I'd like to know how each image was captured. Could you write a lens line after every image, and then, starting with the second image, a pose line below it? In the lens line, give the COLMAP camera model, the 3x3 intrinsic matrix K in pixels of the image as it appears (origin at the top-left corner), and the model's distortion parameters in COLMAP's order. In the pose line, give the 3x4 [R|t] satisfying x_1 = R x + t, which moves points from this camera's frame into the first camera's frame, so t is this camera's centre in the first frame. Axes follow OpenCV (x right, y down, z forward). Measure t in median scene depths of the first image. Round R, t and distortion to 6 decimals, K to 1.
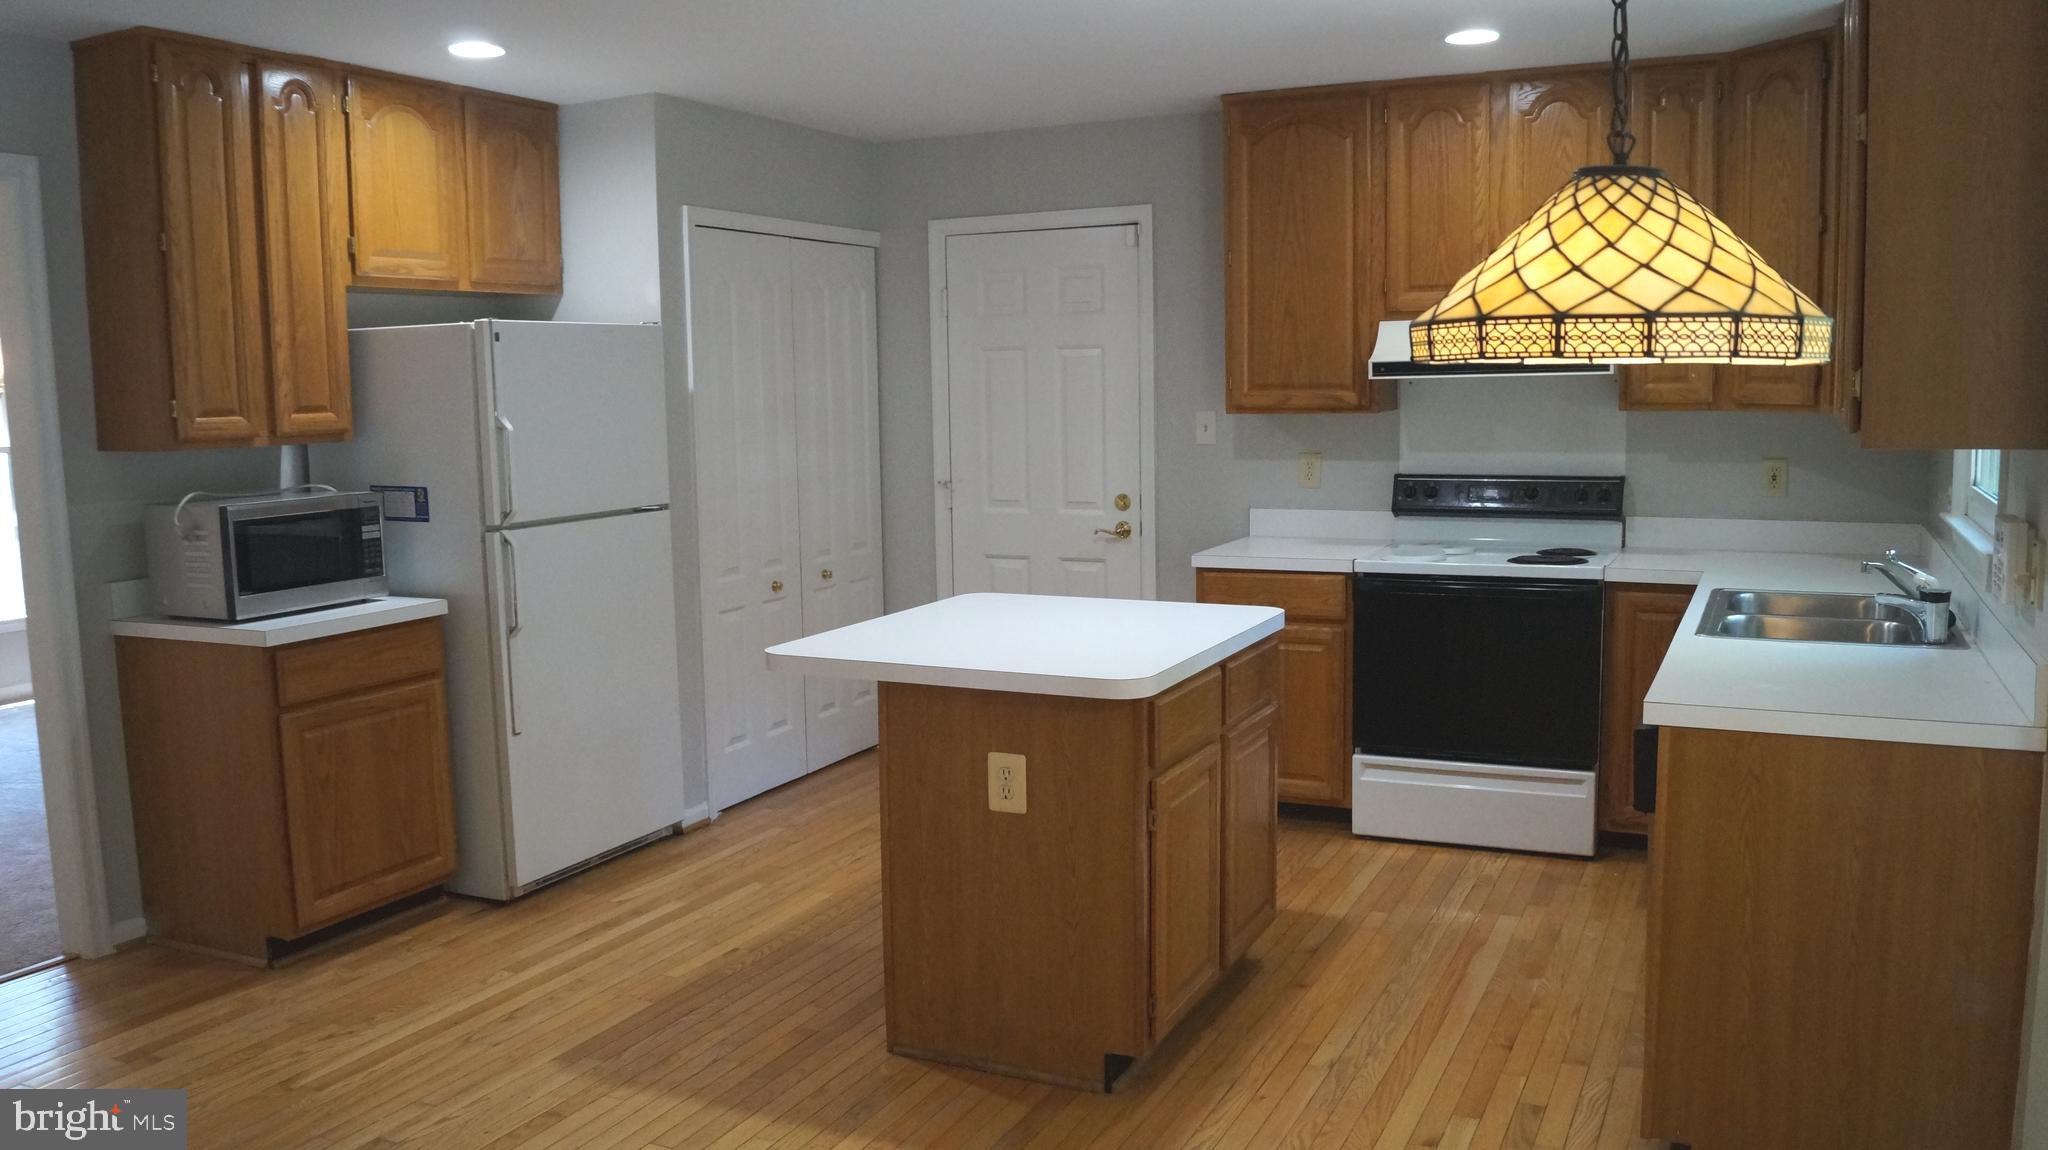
lens RADIAL K [[1614.1, 0, 1024.0], [0, 1614.1, 575.0], [0, 0, 1]] dist [-0.086334, 0.001805]
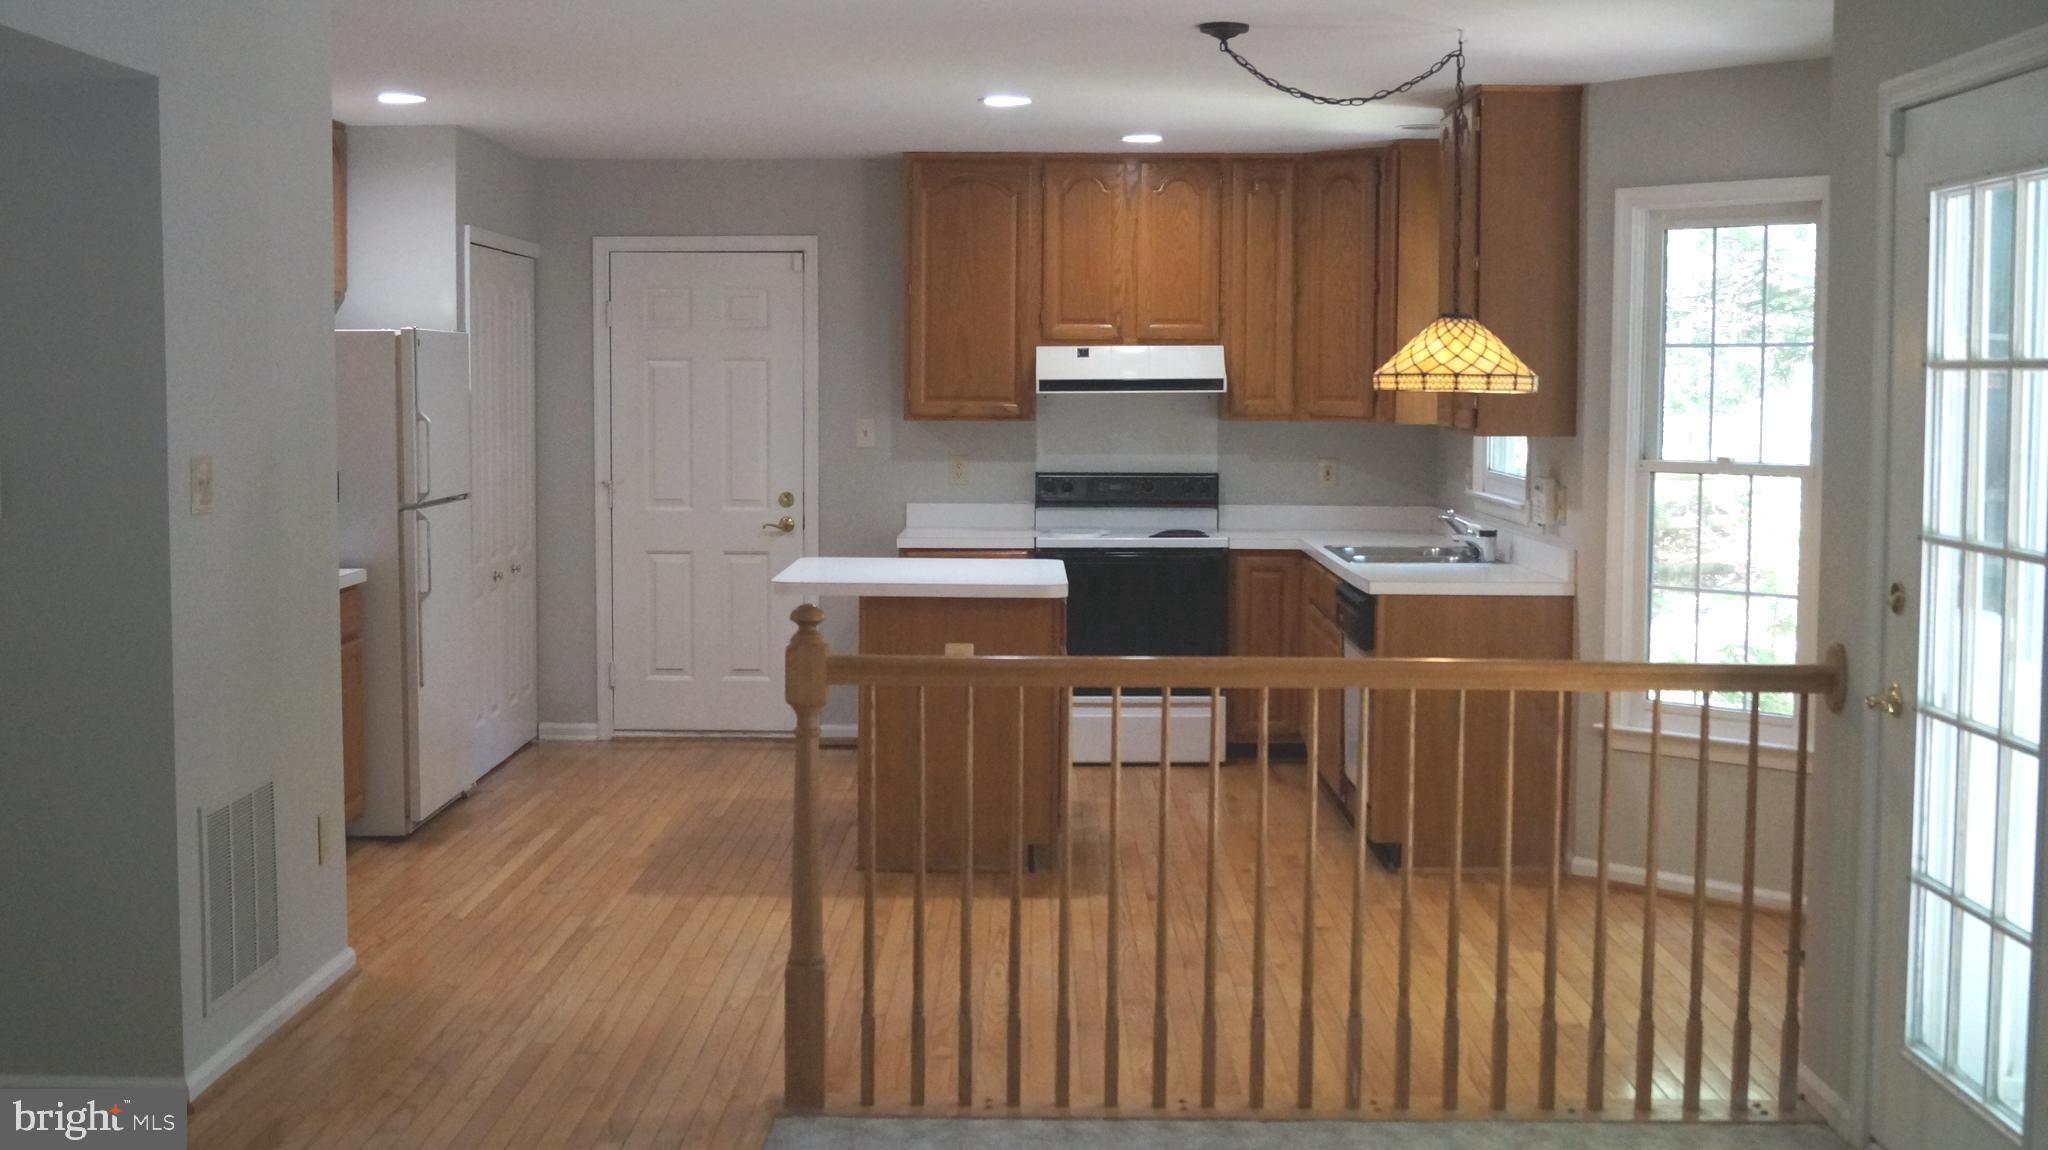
lens RADIAL K [[2418.4, 0, 1024.0], [0, 2418.4, 575.0], [0, 0, 1]] dist [-0.089693, -0.002044]
pose [[0.905311, -0.012641, 0.424561, -0.575219], [0.030831, 0.998876, -0.036001, 0.082994], [-0.423629, 0.045681, 0.904683, -0.662088]]
